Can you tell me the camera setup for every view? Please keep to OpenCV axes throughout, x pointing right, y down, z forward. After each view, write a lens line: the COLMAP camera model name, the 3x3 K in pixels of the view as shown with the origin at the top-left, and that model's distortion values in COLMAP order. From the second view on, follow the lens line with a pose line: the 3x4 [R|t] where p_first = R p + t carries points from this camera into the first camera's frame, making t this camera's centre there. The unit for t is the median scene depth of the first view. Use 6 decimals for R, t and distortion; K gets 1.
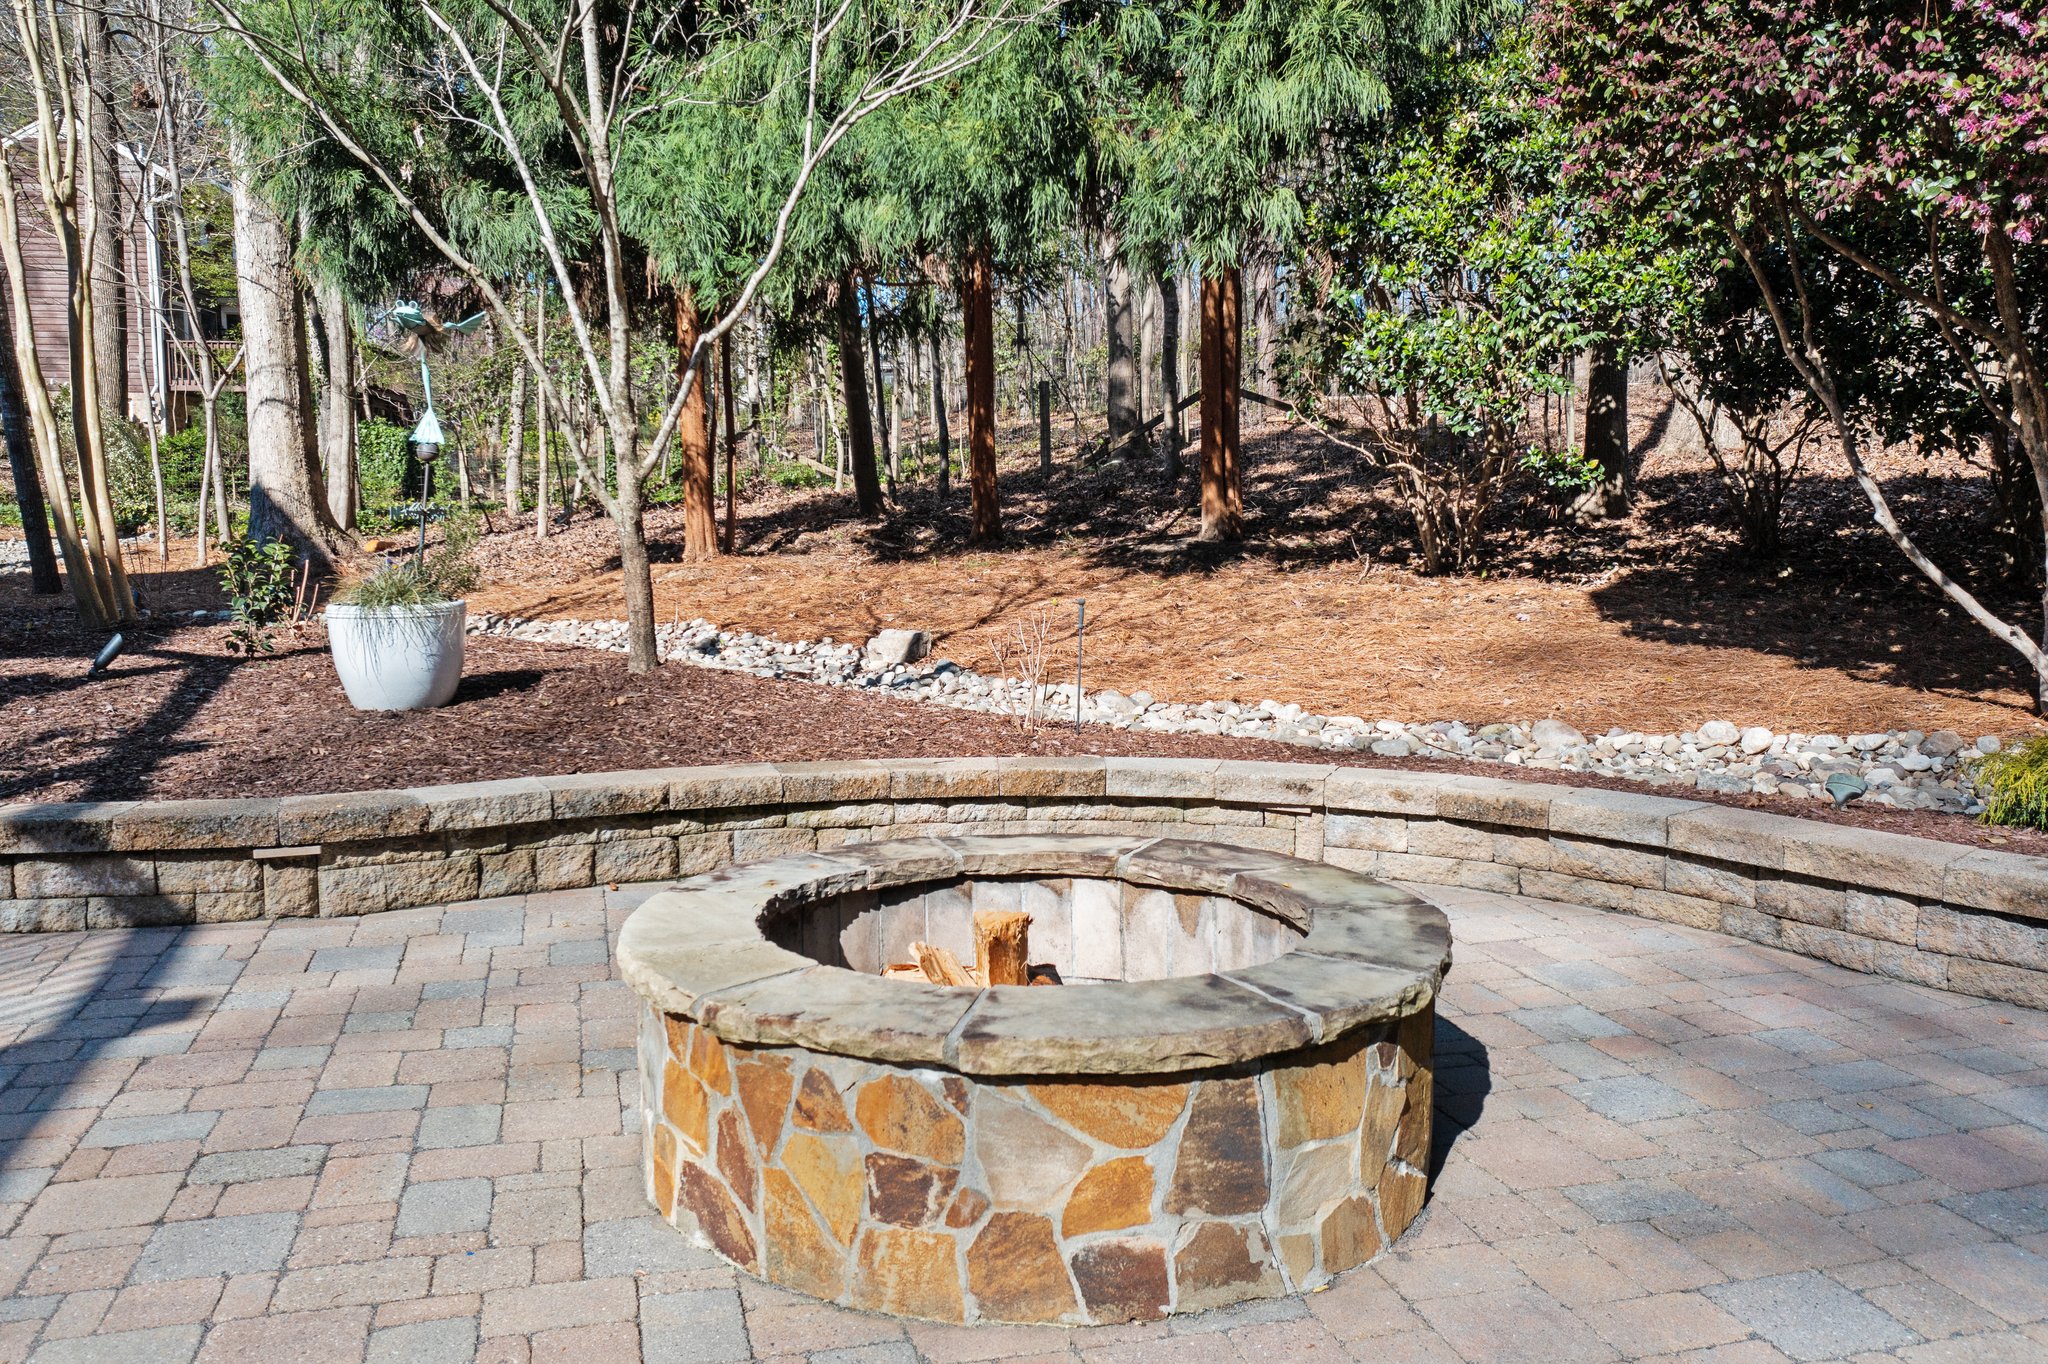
lens RADIAL K [[1614.5, 0, 1027.8], [0, 1614.5, 688.3], [0, 0, 1]] dist [-0.001553, 0.007053]
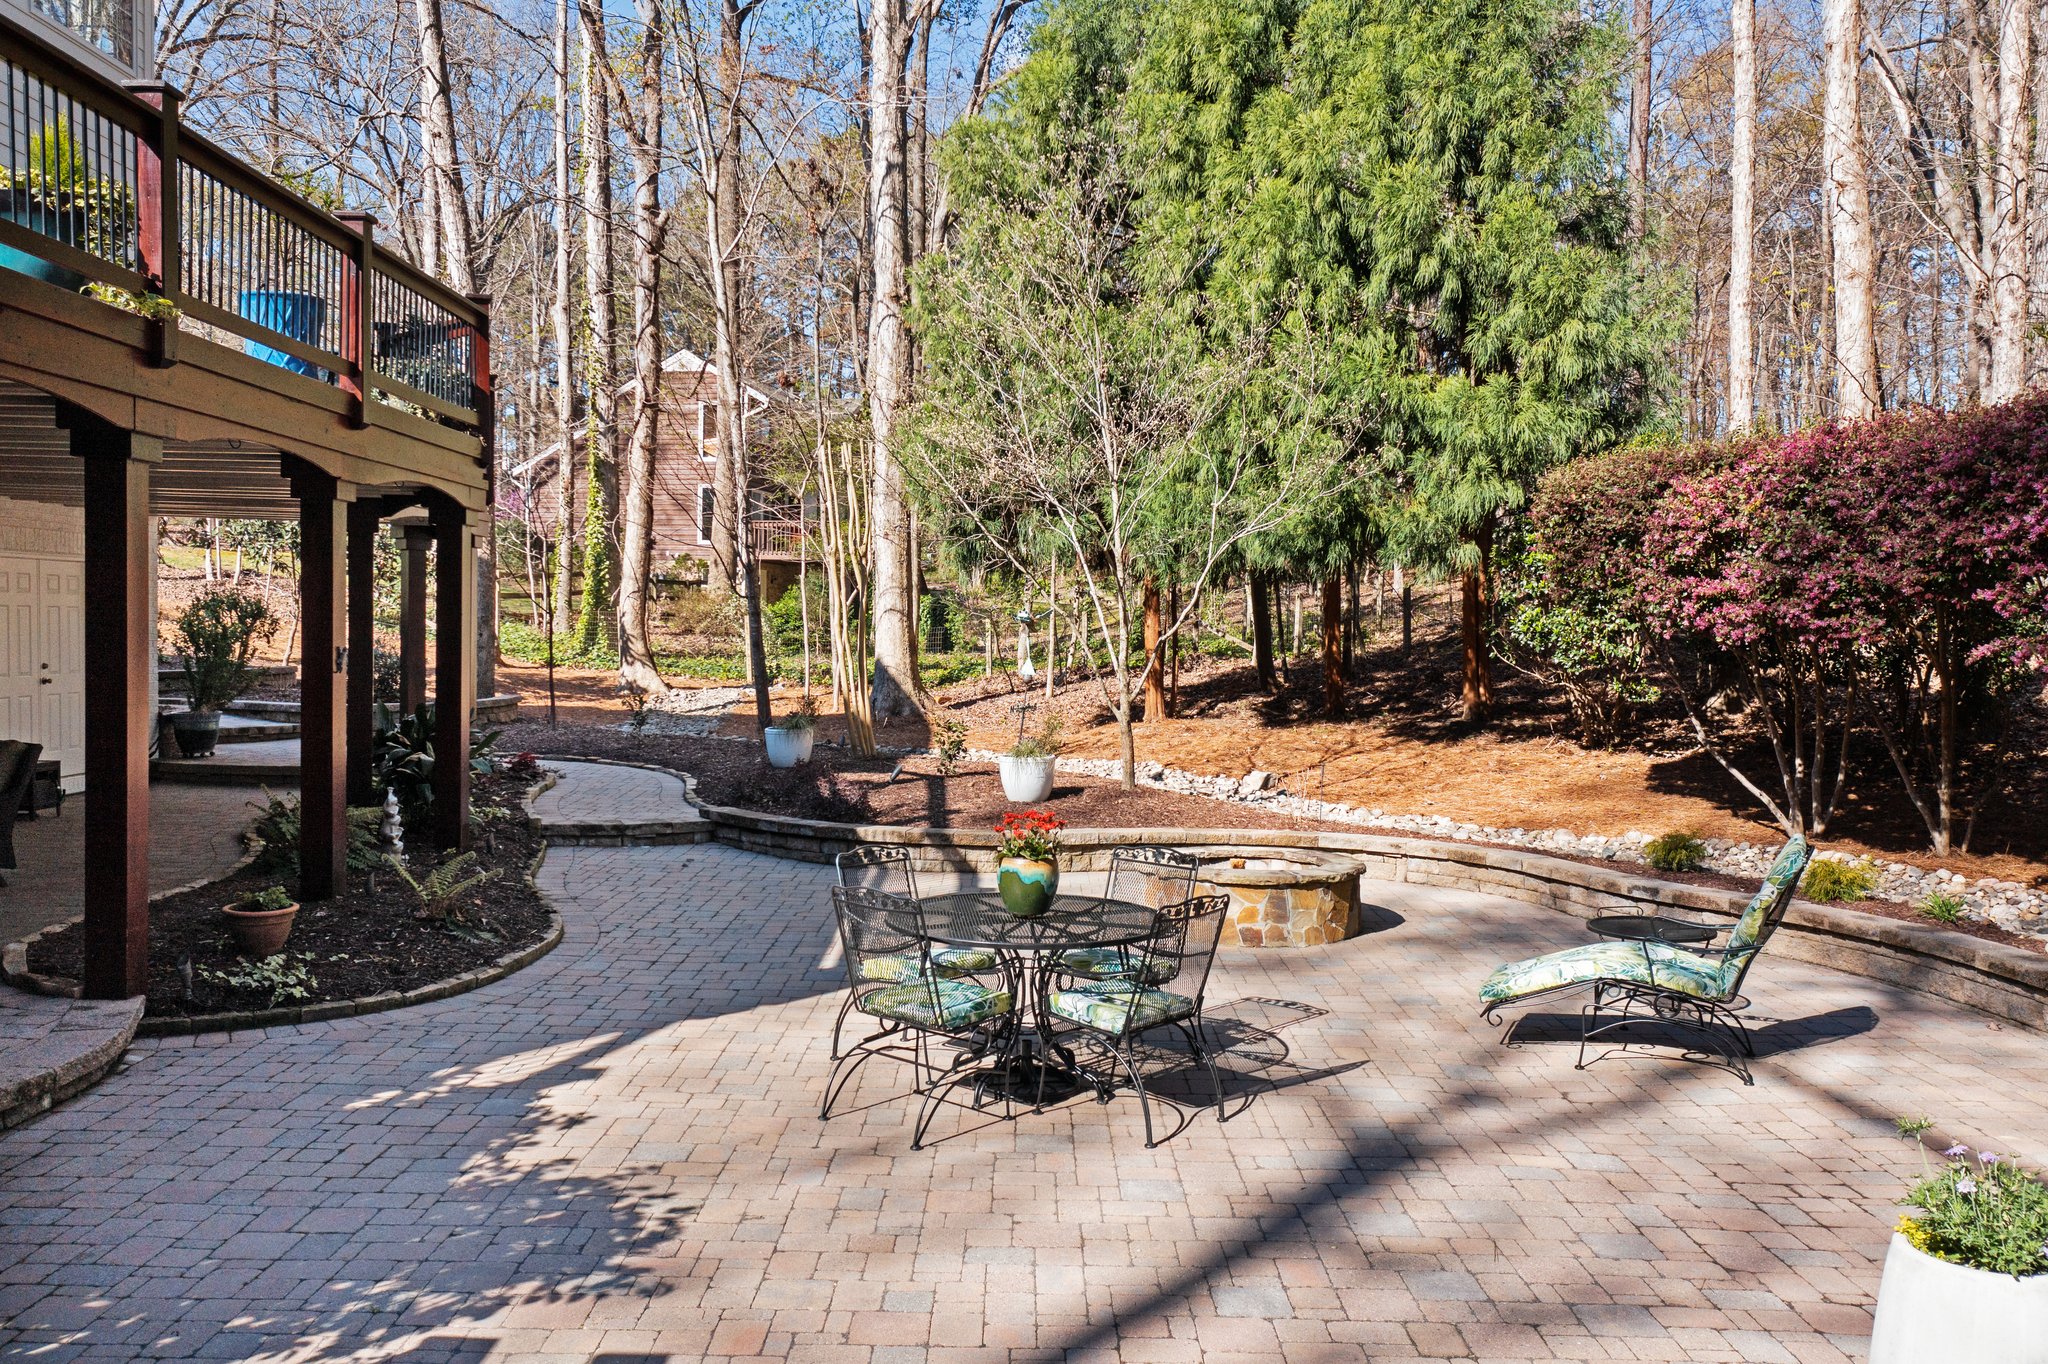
lens RADIAL K [[1614.5, 0, 1027.8], [0, 1614.5, 688.3], [0, 0, 1]] dist [-0.001553, 0.007053]
pose [[0.962498, 0.018511, -0.270657, 0.146219], [-0.039358, 0.996642, -0.071802, 0.010654], [0.268419, 0.079762, 0.959994, -0.762623]]
